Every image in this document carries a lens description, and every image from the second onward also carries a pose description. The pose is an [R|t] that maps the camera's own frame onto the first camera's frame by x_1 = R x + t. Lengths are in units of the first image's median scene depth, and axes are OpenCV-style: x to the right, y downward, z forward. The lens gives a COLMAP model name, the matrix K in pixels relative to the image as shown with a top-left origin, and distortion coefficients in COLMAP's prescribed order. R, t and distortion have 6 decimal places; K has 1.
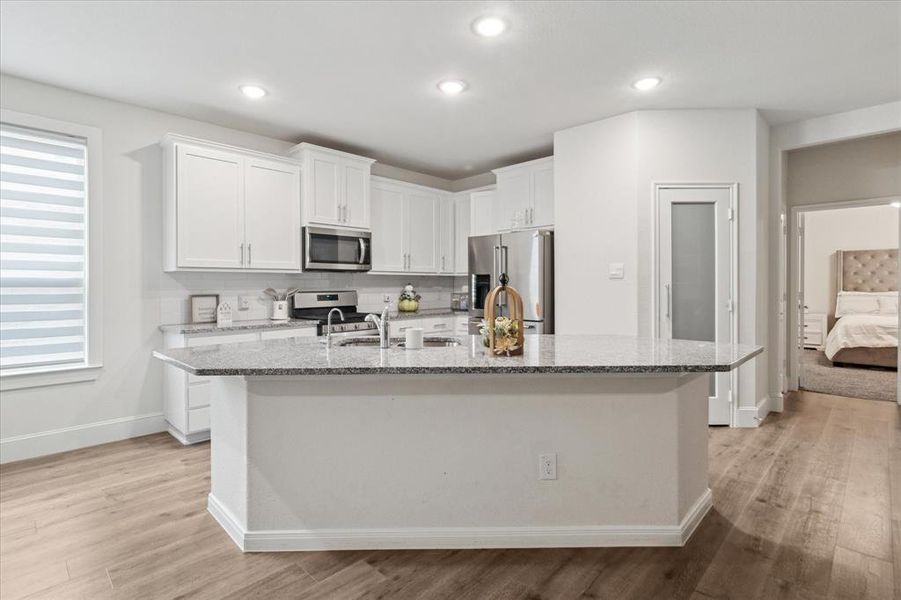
lens RADIAL K [[442.3, 0, 442.7], [0, 442.3, 286.3], [0, 0, 1]] dist [-0.001101, 0.000532]
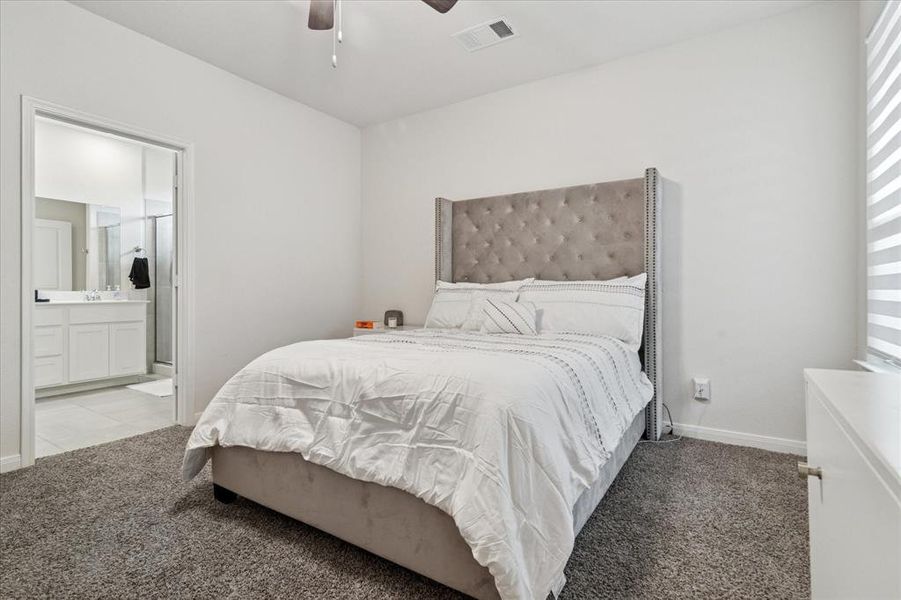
lens RADIAL K [[442.3, 0, 454.2], [0, 442.3, 295.0], [0, 0, 1]] dist [-0.001101, 0.000532]
pose [[0.977412, 0.003771, 0.211309, 1.474230], [-0.007434, 0.999836, 0.016544, 0.032325], [-0.211212, -0.017741, 0.977279, 0.942595]]
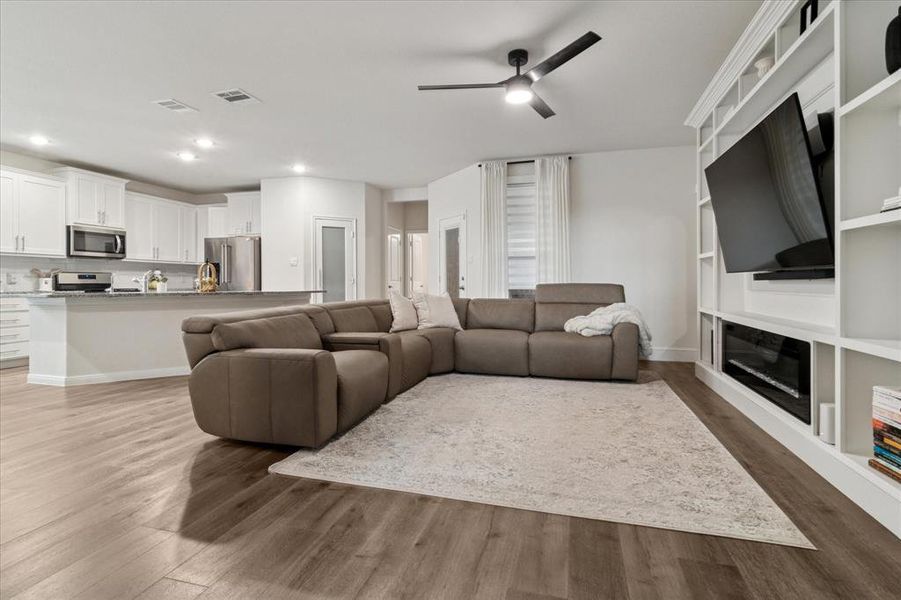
lens RADIAL K [[442.3, 0, 452.8], [0, 442.3, 284.0], [0, 0, 1]] dist [-0.001101, 0.000532]
pose [[0.869560, 0.000532, 0.493828, 0.054414], [0.000379, 0.999998, -0.001746, 0.053862], [-0.493828, 0.001706, 0.869558, -0.814478]]
